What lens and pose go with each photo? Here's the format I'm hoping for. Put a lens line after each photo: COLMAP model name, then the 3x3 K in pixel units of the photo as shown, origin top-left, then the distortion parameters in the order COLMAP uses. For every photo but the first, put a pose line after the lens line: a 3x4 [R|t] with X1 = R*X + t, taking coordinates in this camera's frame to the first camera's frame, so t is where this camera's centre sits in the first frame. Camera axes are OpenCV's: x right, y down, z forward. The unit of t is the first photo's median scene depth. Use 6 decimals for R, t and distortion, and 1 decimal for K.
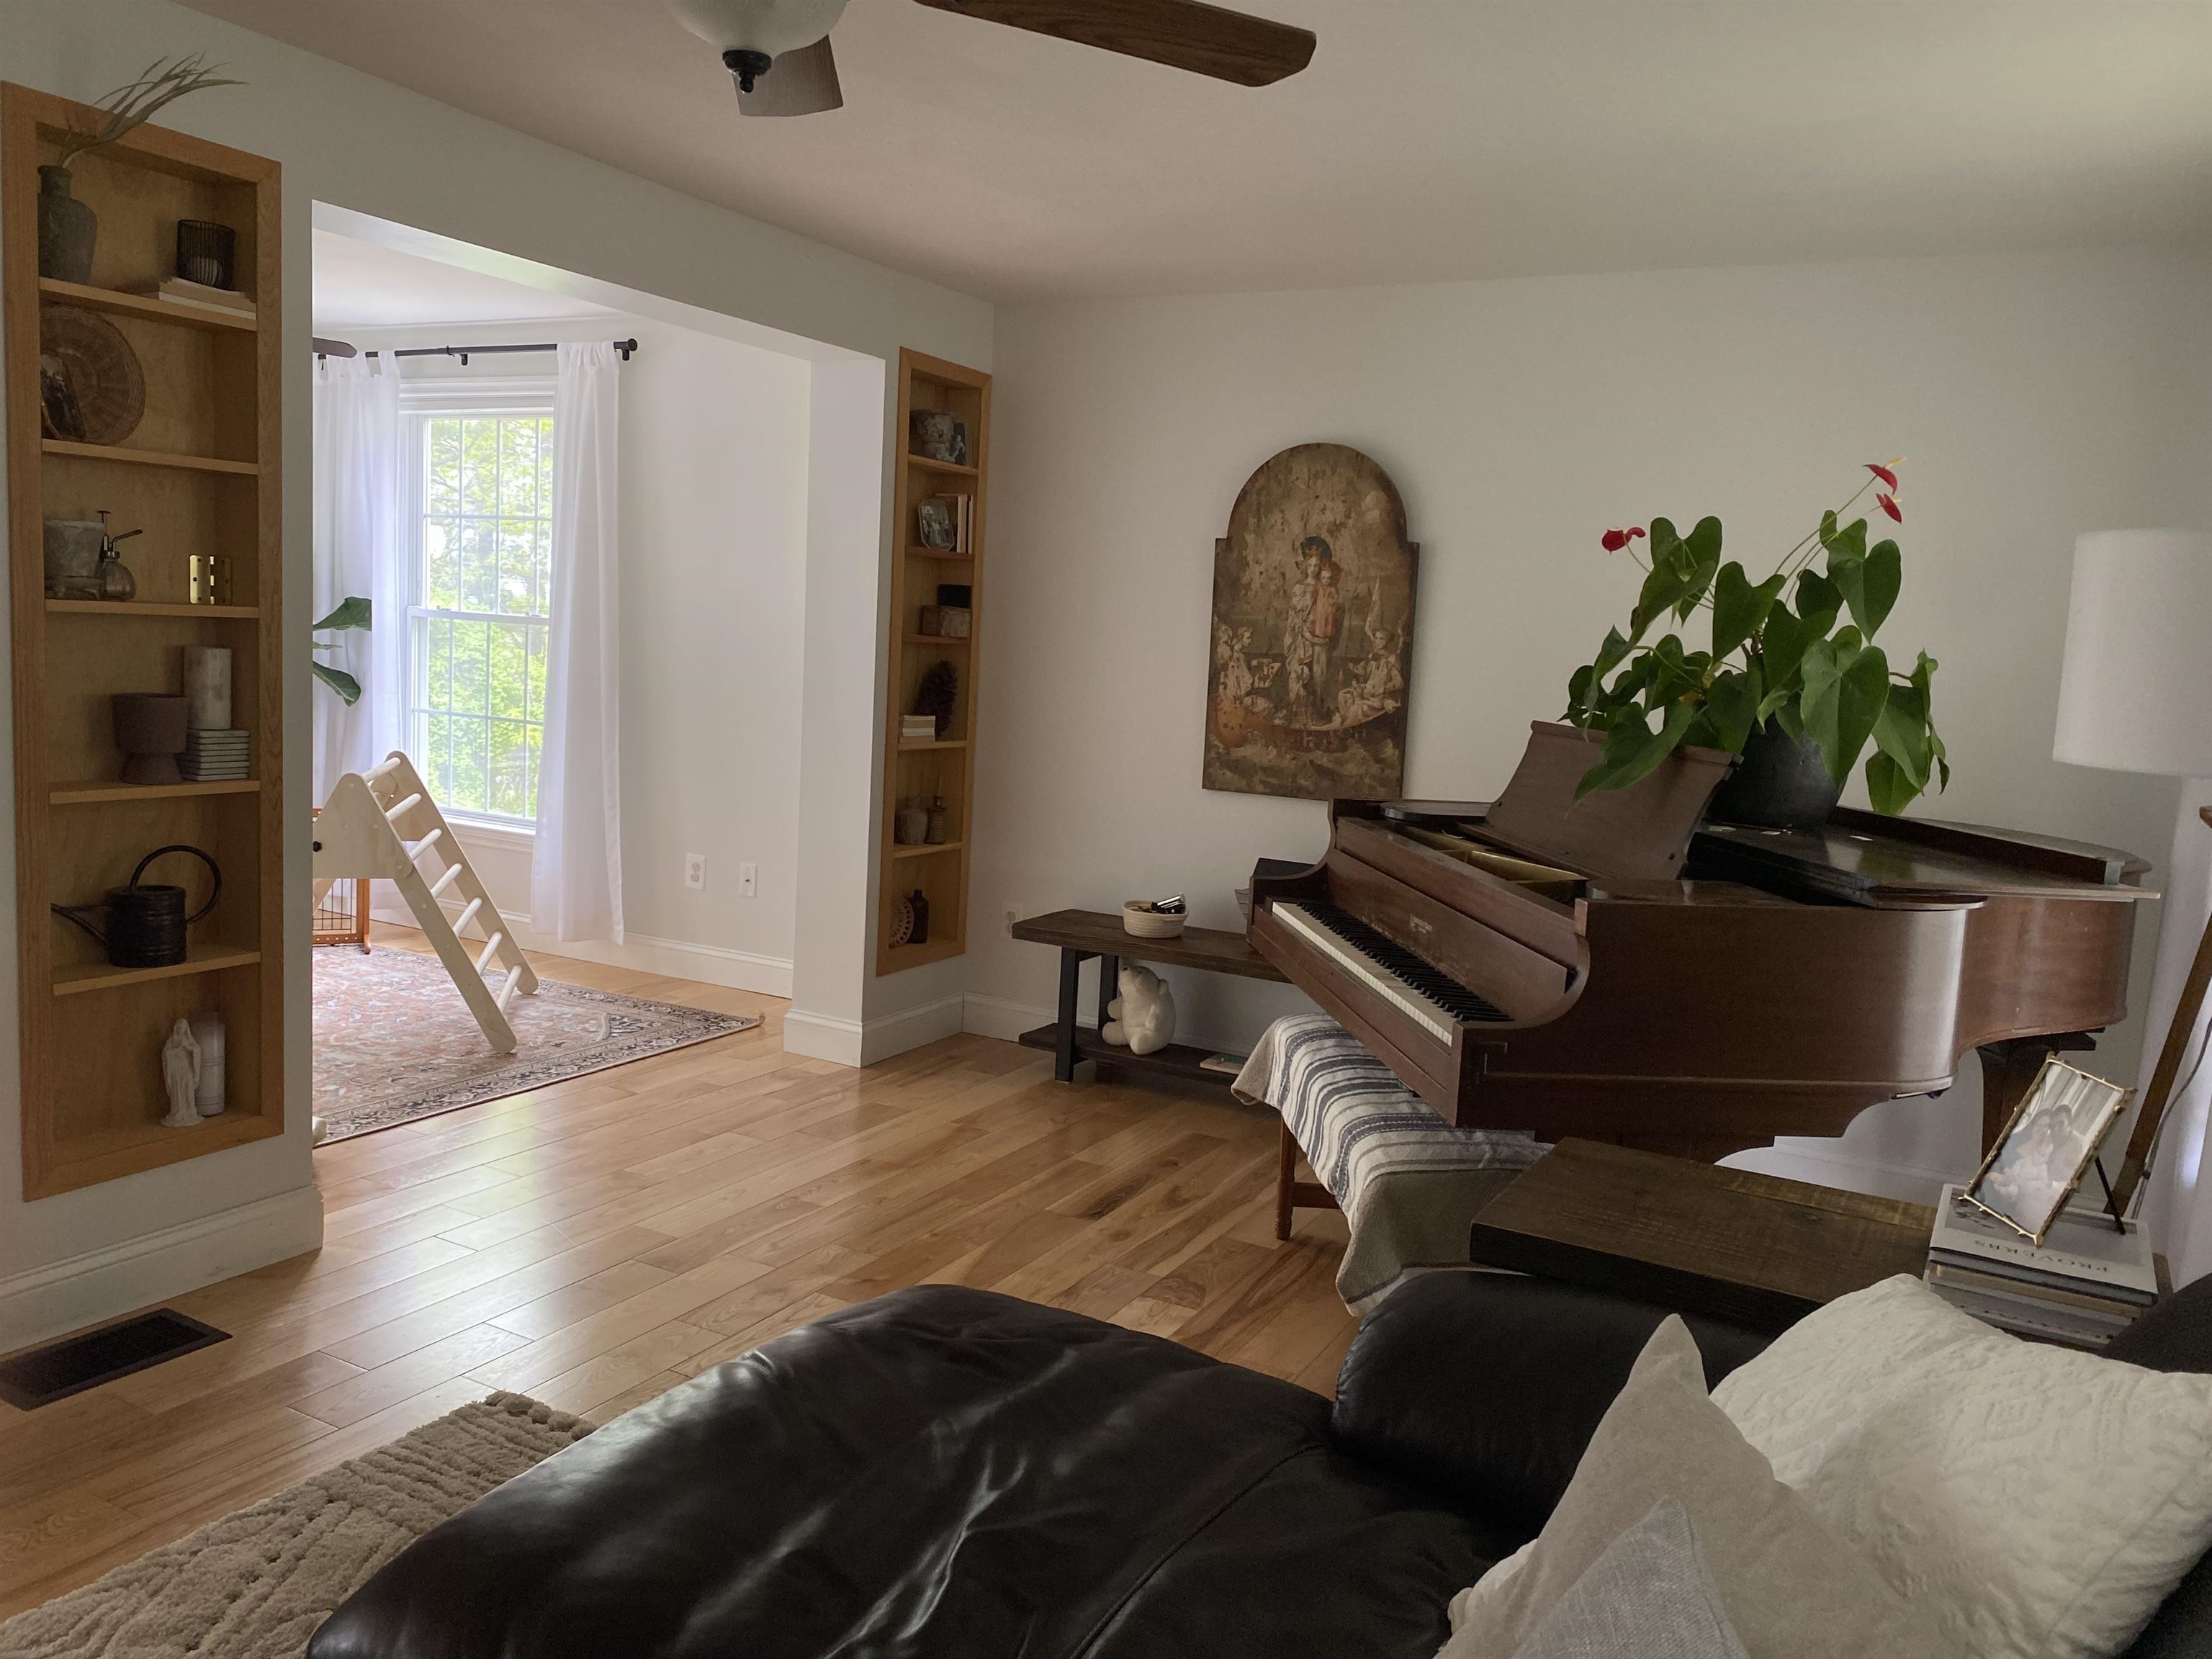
lens RADIAL K [[1684.7, 0, 1092.0], [0, 1684.7, 828.6], [0, 0, 1]] dist [0.049929, -0.061980]
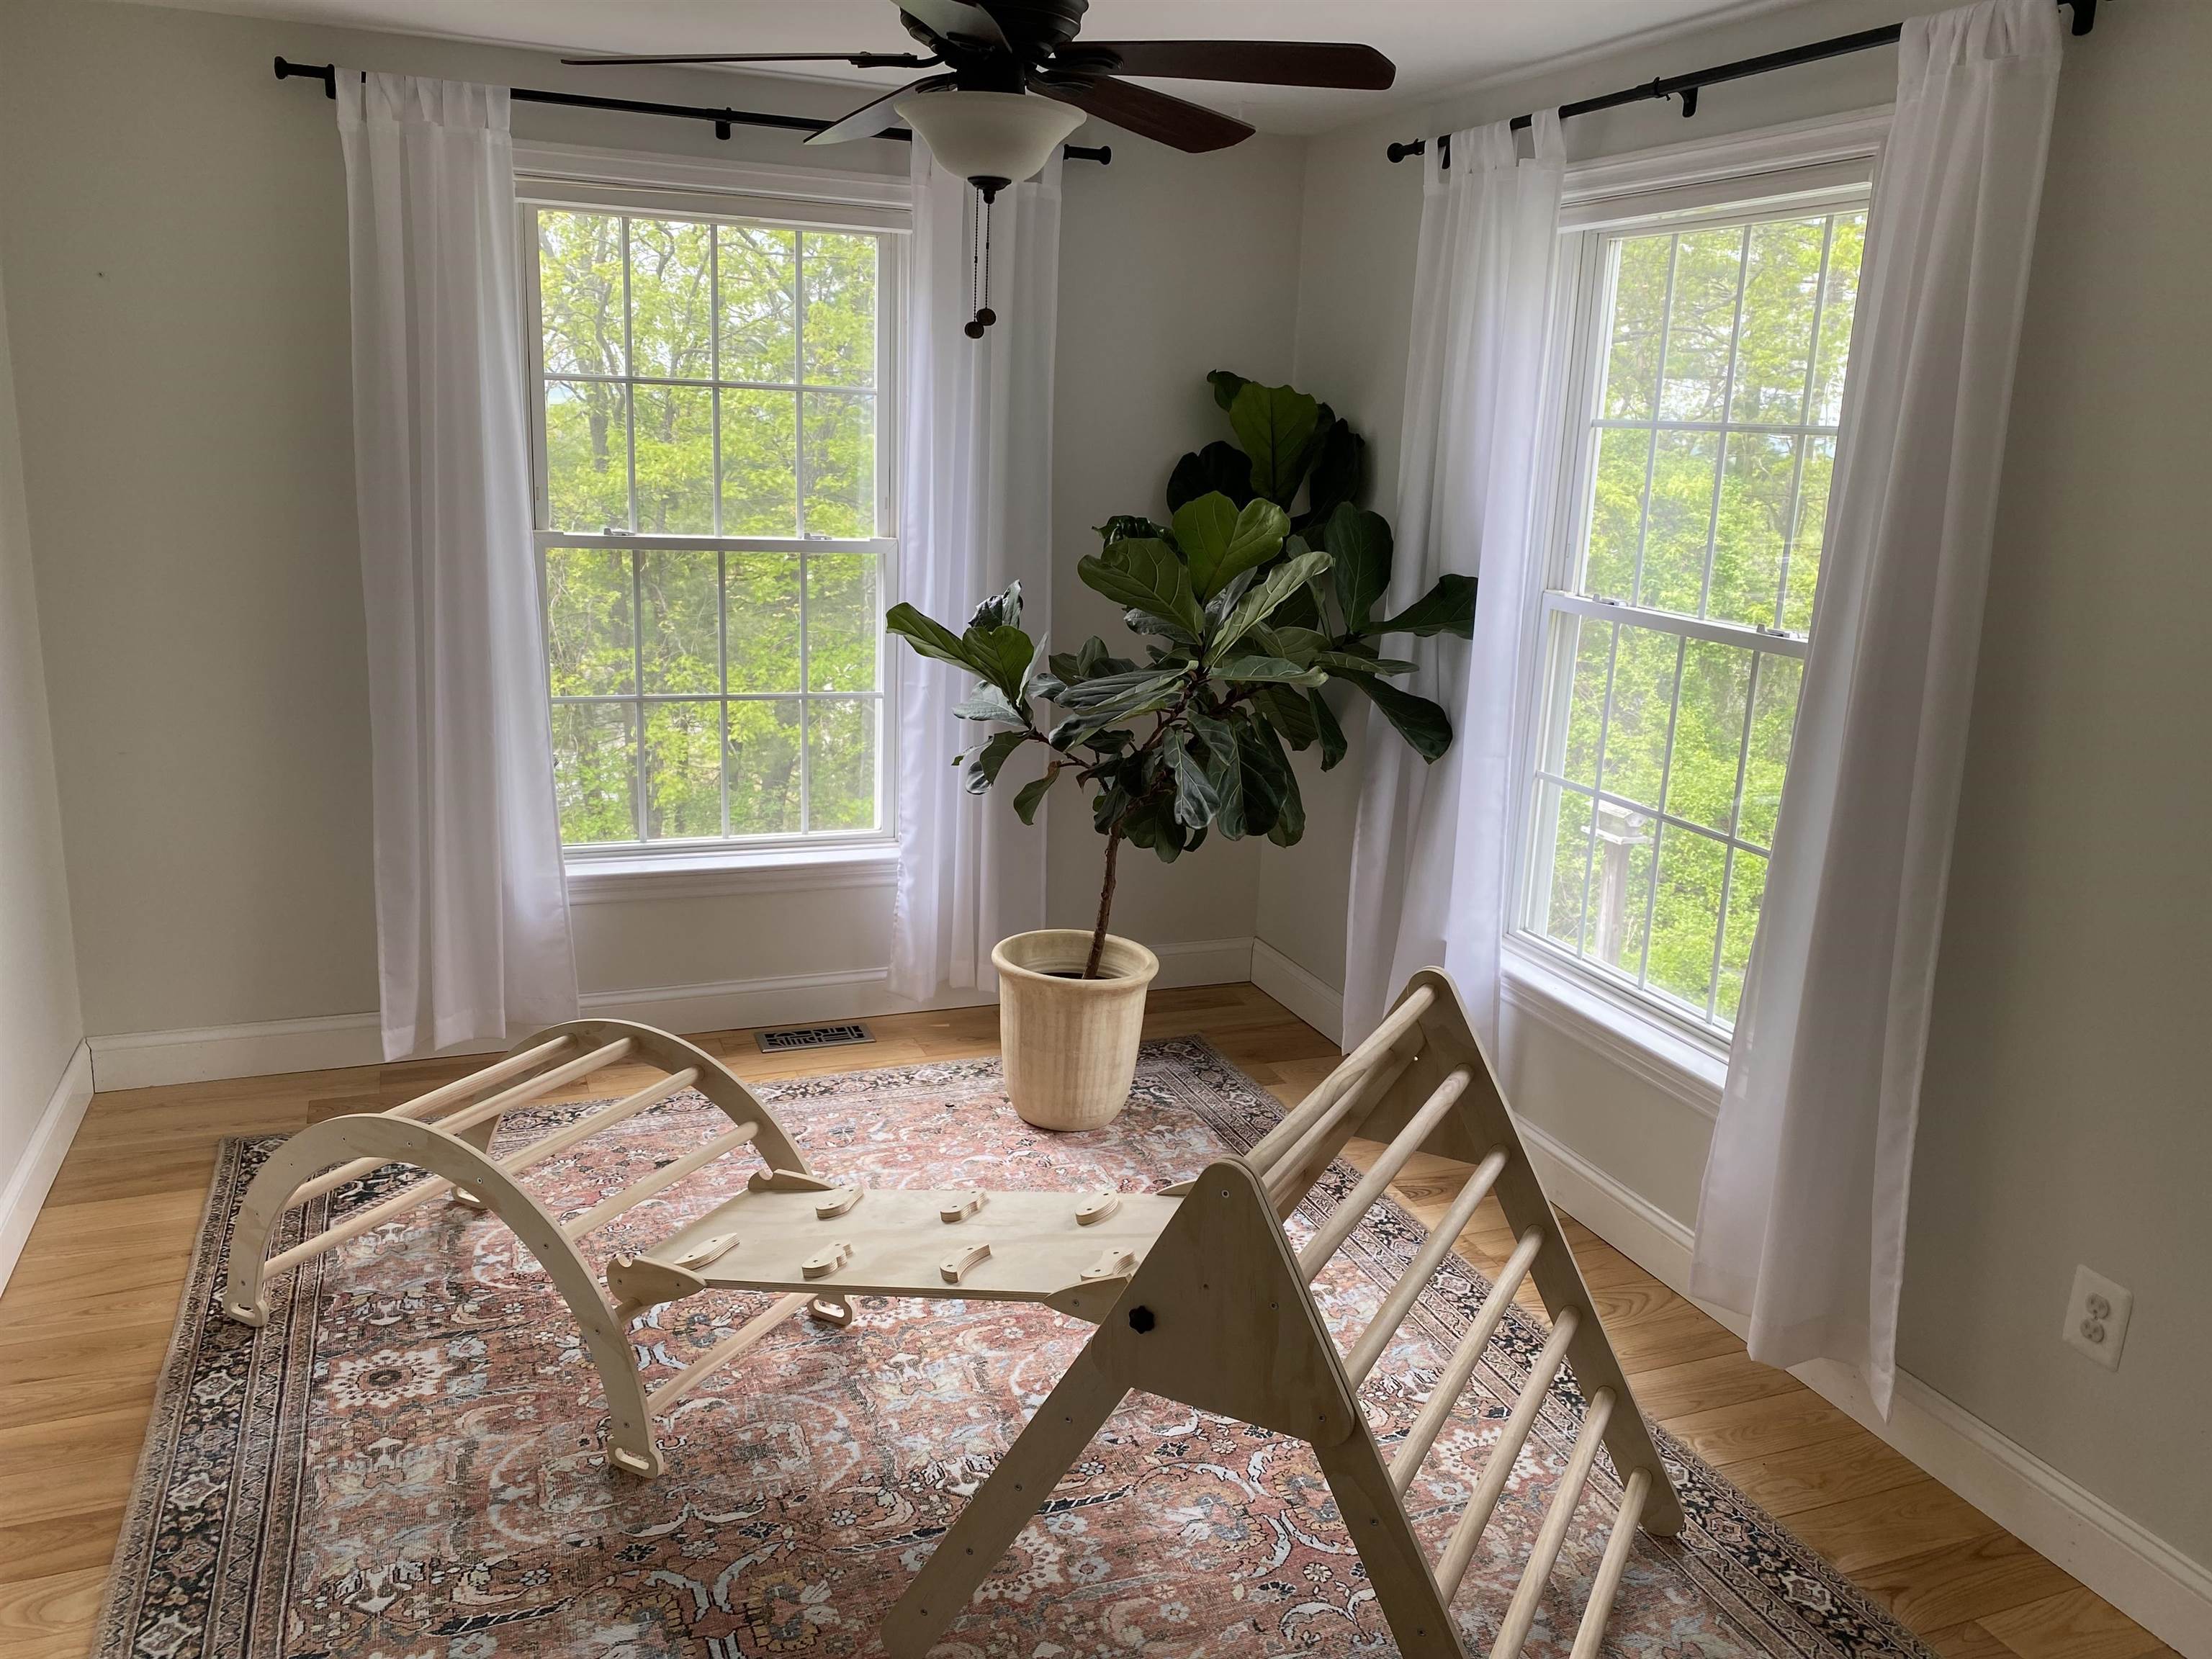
lens RADIAL K [[1684.7, 0, 1112.5], [0, 1684.7, 818.0], [0, 0, 1]] dist [0.049929, -0.061980]
pose [[0.769400, 0.124969, -0.626423, -0.178662], [-0.074003, 0.991511, 0.106909, -0.121629], [0.634466, -0.035899, 0.772117, 0.548431]]
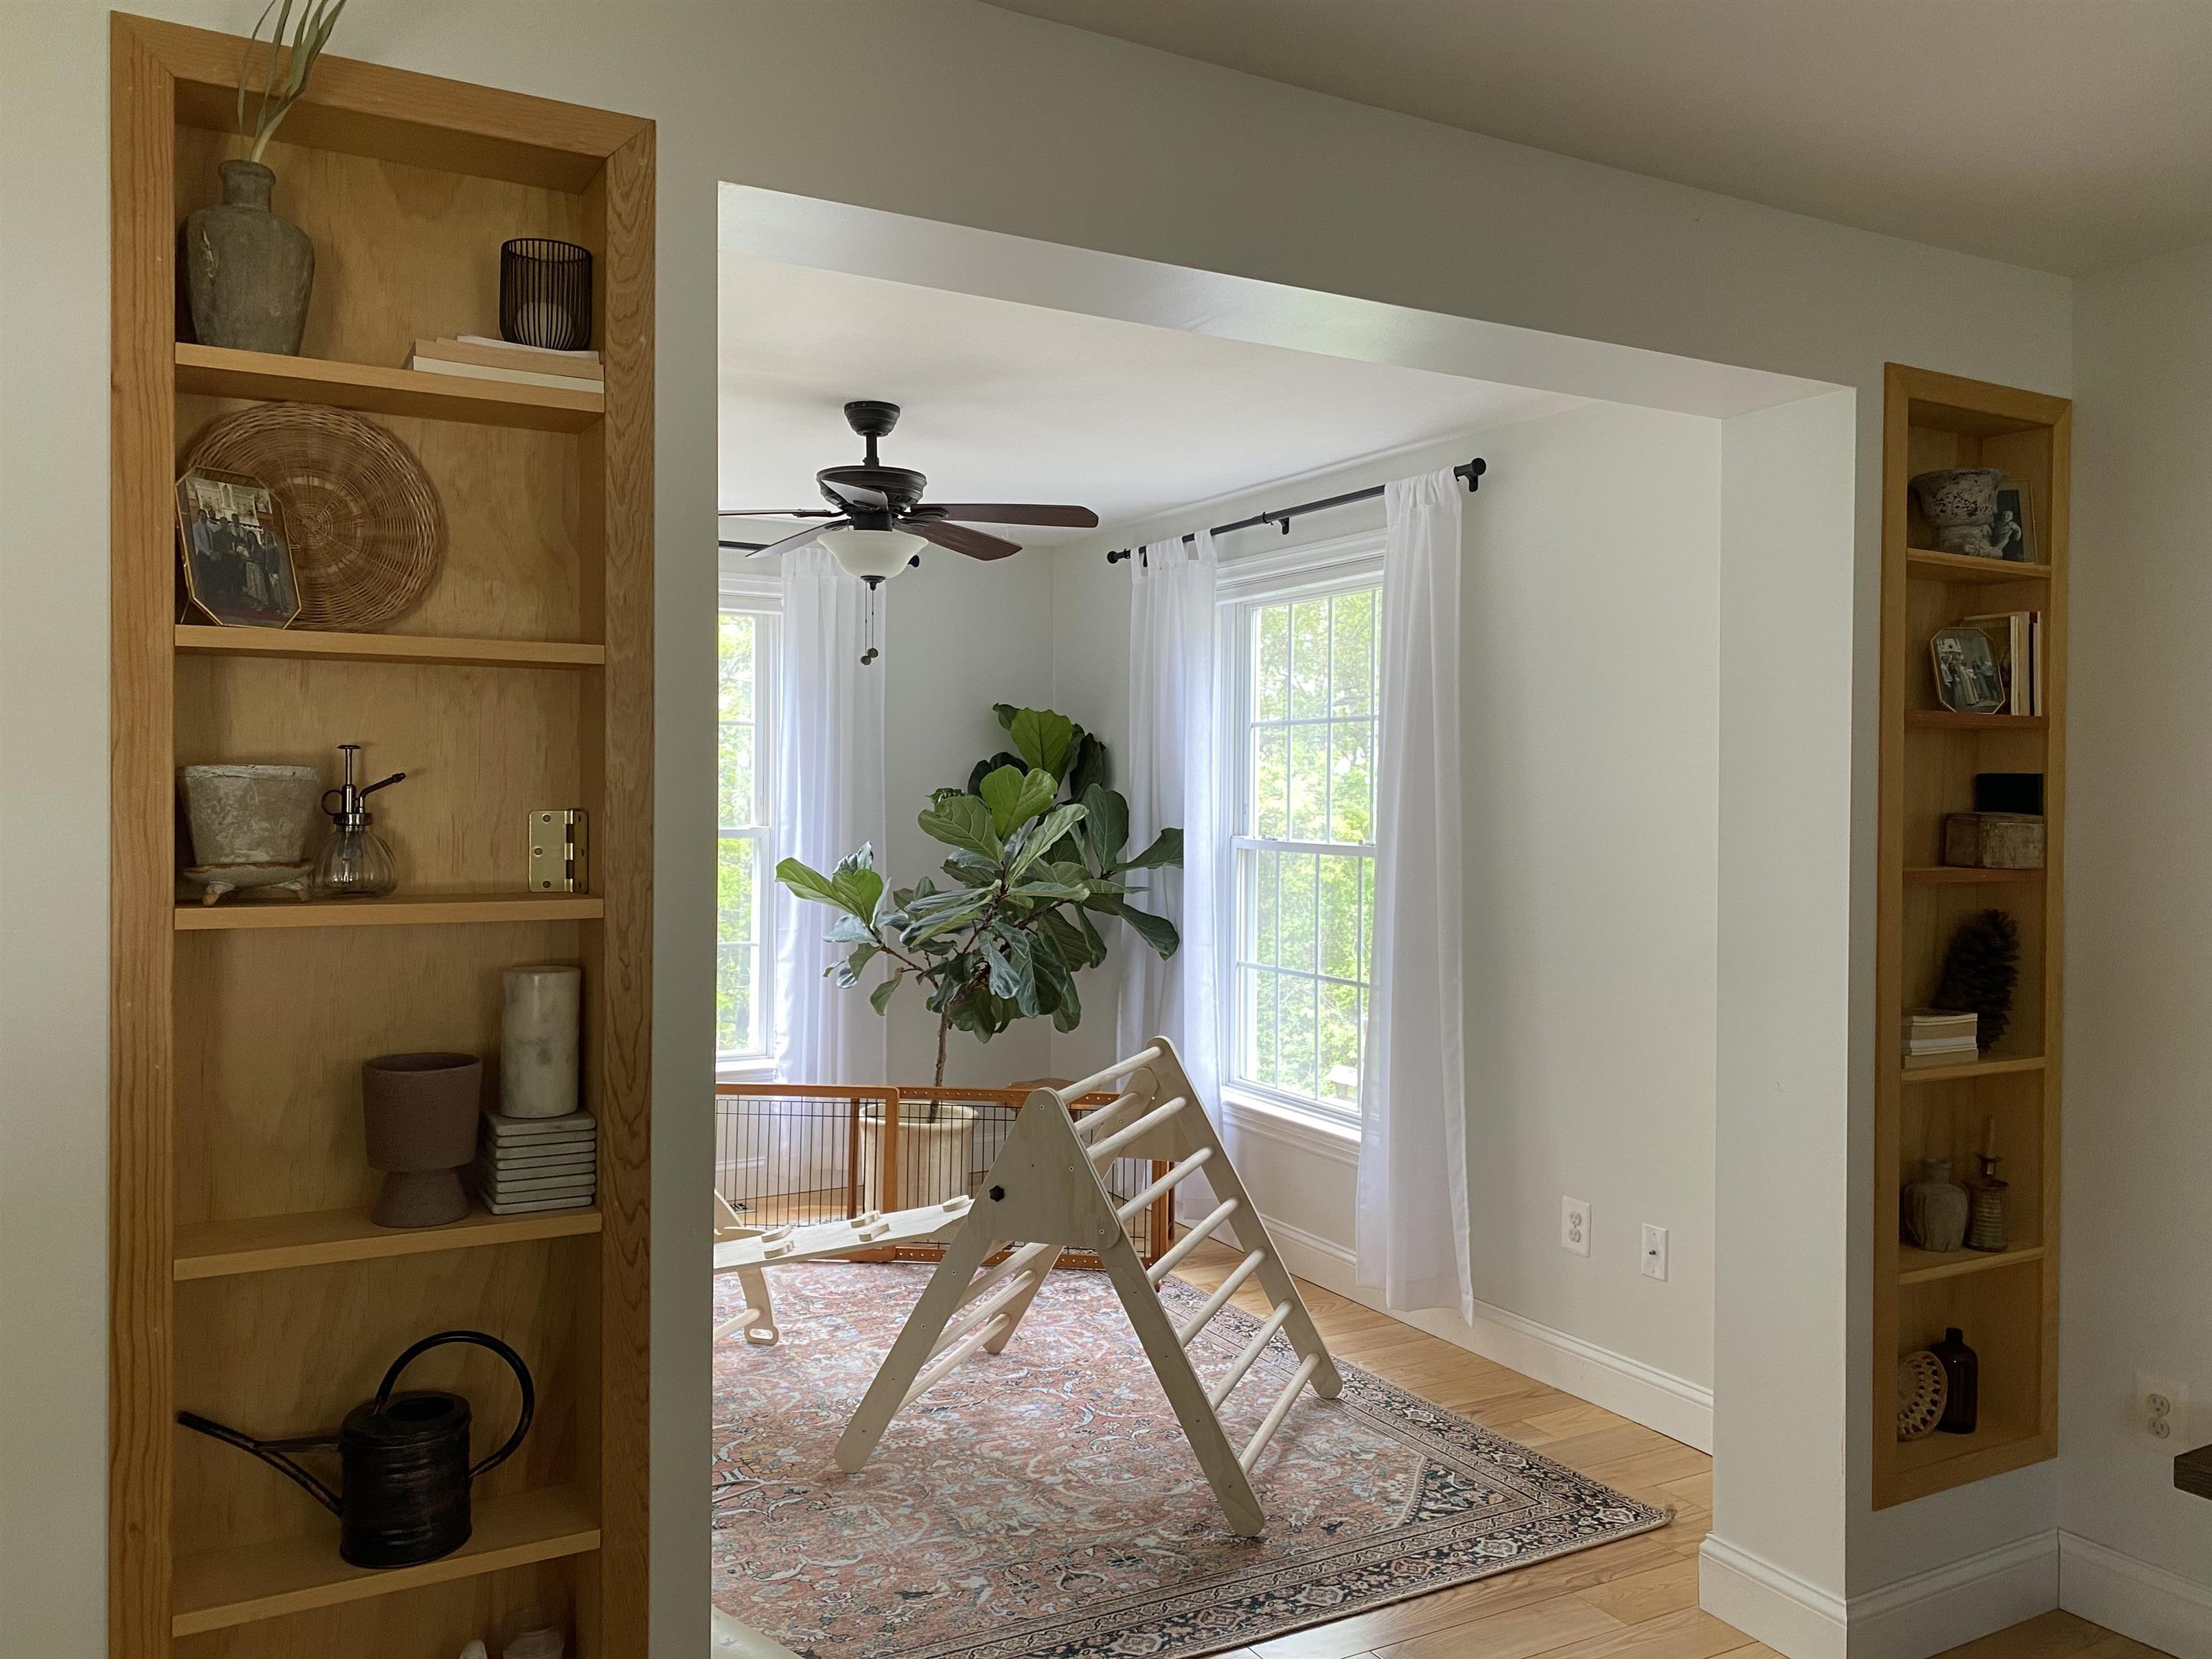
lens RADIAL K [[1684.7, 0, 1092.5], [0, 1684.7, 813.8], [0, 0, 1]] dist [0.049929, -0.061980]
pose [[0.841560, -0.043268, -0.538427, -0.030737], [-0.025330, 0.992529, -0.119350, -0.051365], [0.539569, 0.114079, 0.834177, 0.333282]]
